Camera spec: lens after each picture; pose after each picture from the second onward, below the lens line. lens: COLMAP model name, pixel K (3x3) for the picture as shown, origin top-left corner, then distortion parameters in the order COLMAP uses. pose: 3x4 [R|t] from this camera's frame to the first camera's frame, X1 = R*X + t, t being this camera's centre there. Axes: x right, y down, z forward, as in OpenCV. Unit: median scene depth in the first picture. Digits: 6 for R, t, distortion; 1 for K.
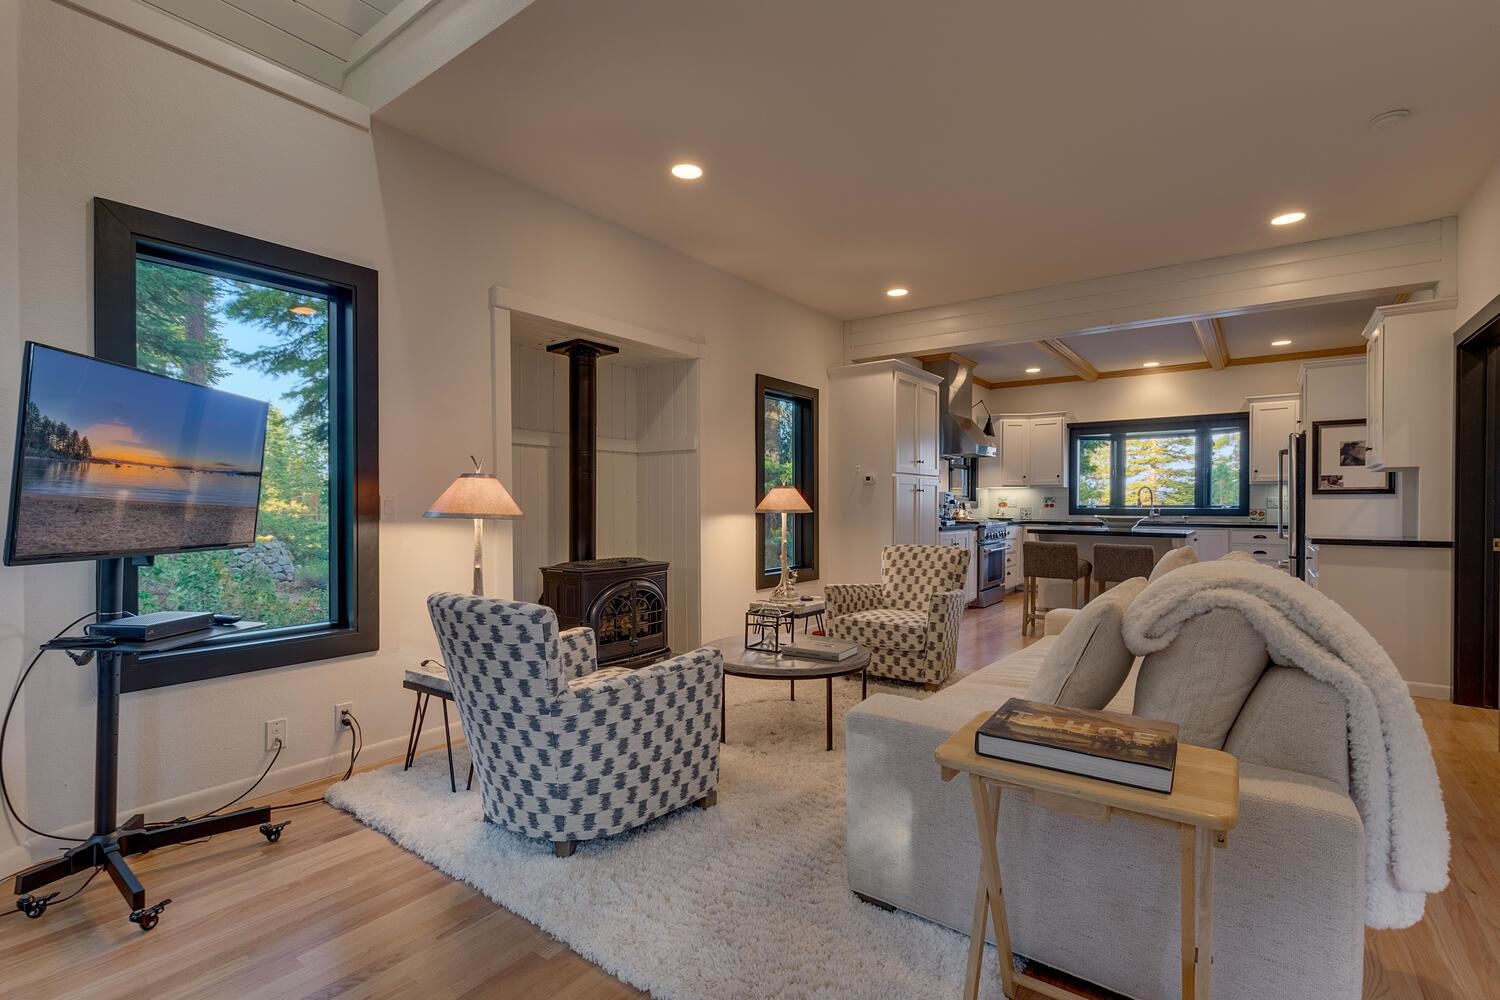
lens RADIAL K [[664.7, 0, 752.2], [0, 664.7, 505.1], [0, 0, 1]] dist [0.014465, 0.000159]
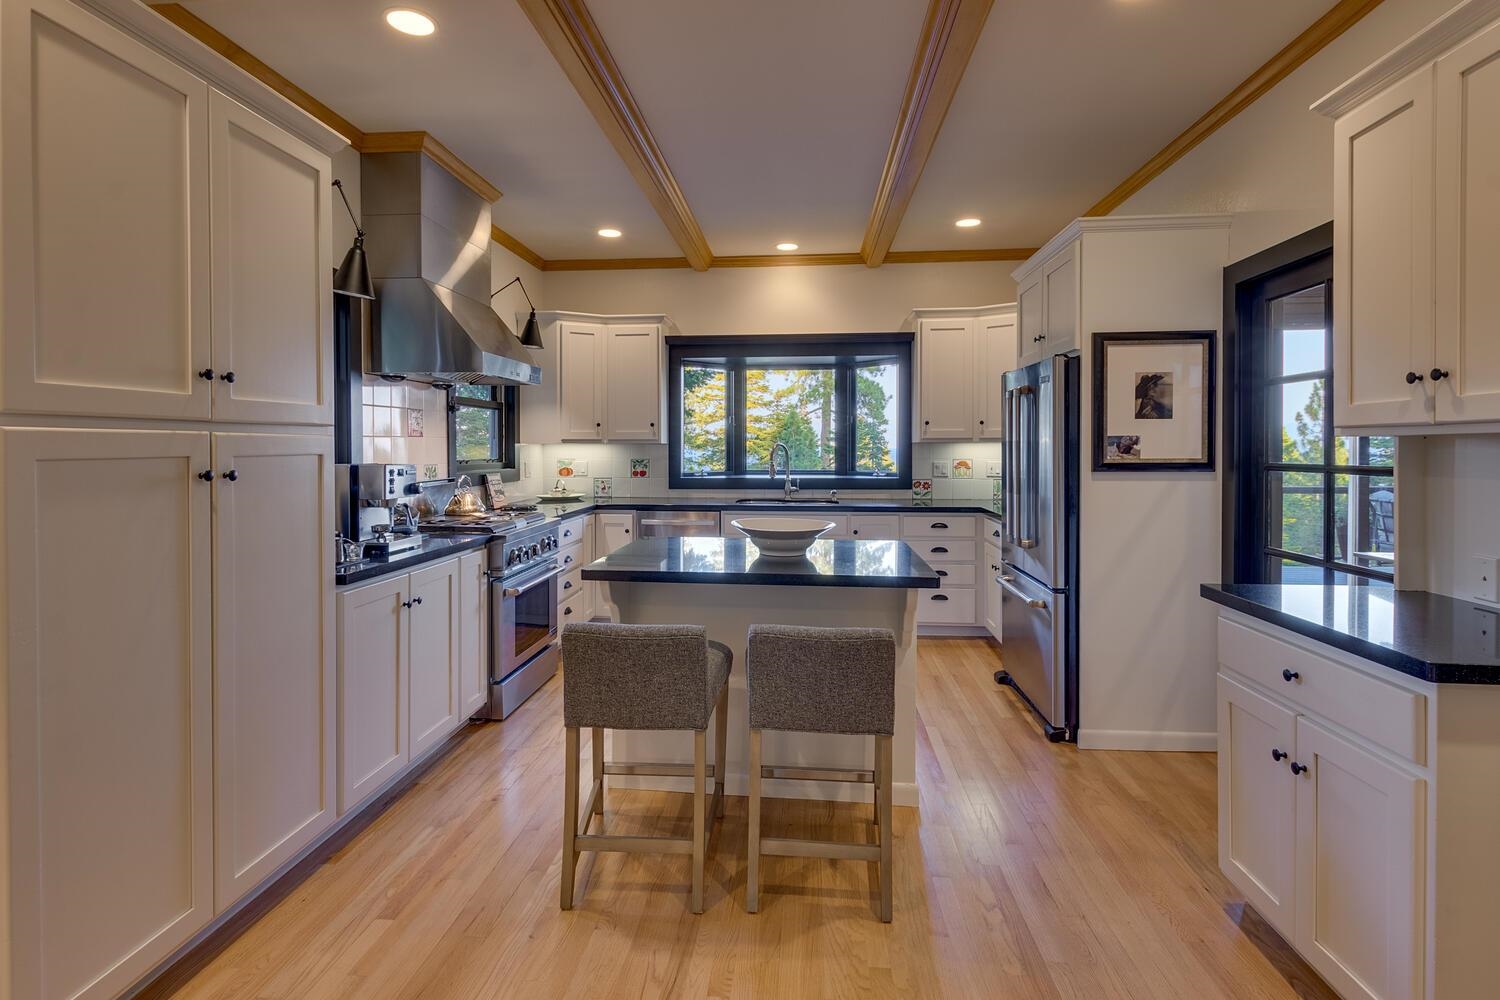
lens RADIAL K [[725.3, 0, 736.2], [0, 725.3, 451.5], [0, 0, 1]] dist [0.013696, 0.000278]
pose [[0.853982, -0.006402, 0.520263, 0.202144], [0.004468, 0.999978, 0.004970, -0.023997], [-0.520283, -0.001920, 0.853992, 0.443842]]
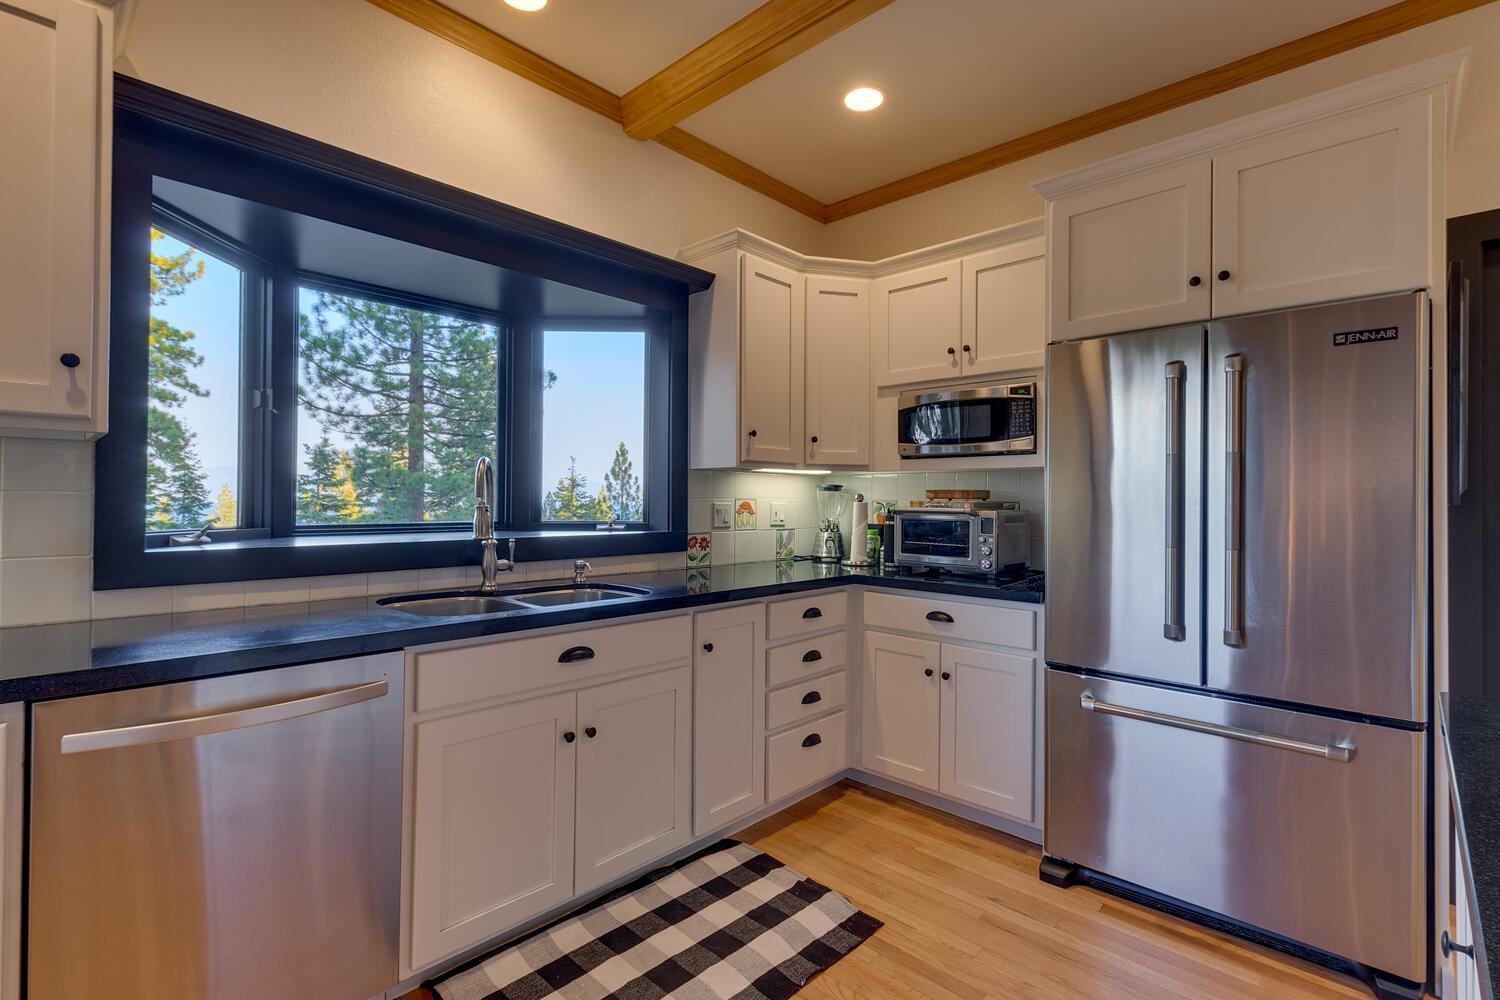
lens RADIAL K [[694.8, 0, 740.5], [0, 694.8, 496.8], [0, 0, 1]] dist [0.002542, 0.000411]
pose [[0.116831, 0.007347, 0.993125, 0.330485], [-0.001771, 0.999973, -0.007189, -0.010916], [-0.993150, -0.000919, 0.116841, 0.868101]]
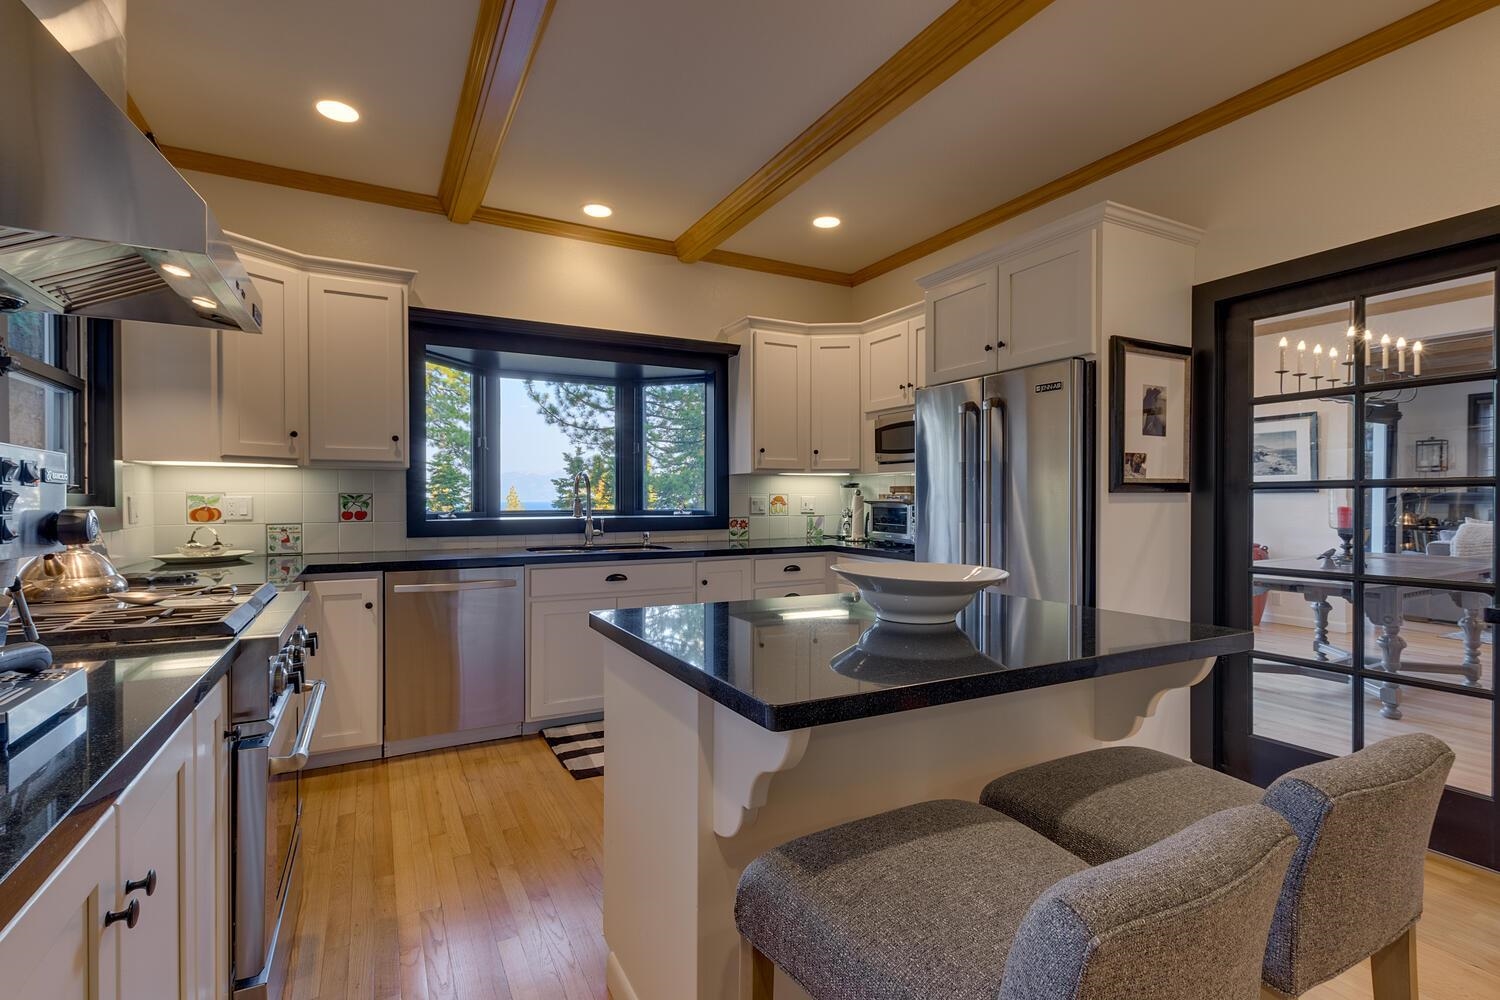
lens RADIAL K [[695.5, 0, 750.0], [0, 695.5, 500.0], [0, 0, 1]] dist [0.001396, 0.000470]
pose [[0.416487, -0.002746, 0.909137, 0.195433], [0.004904, 0.999988, 0.000773, -0.008135], [-0.909128, 0.004136, 0.416496, 0.691717]]
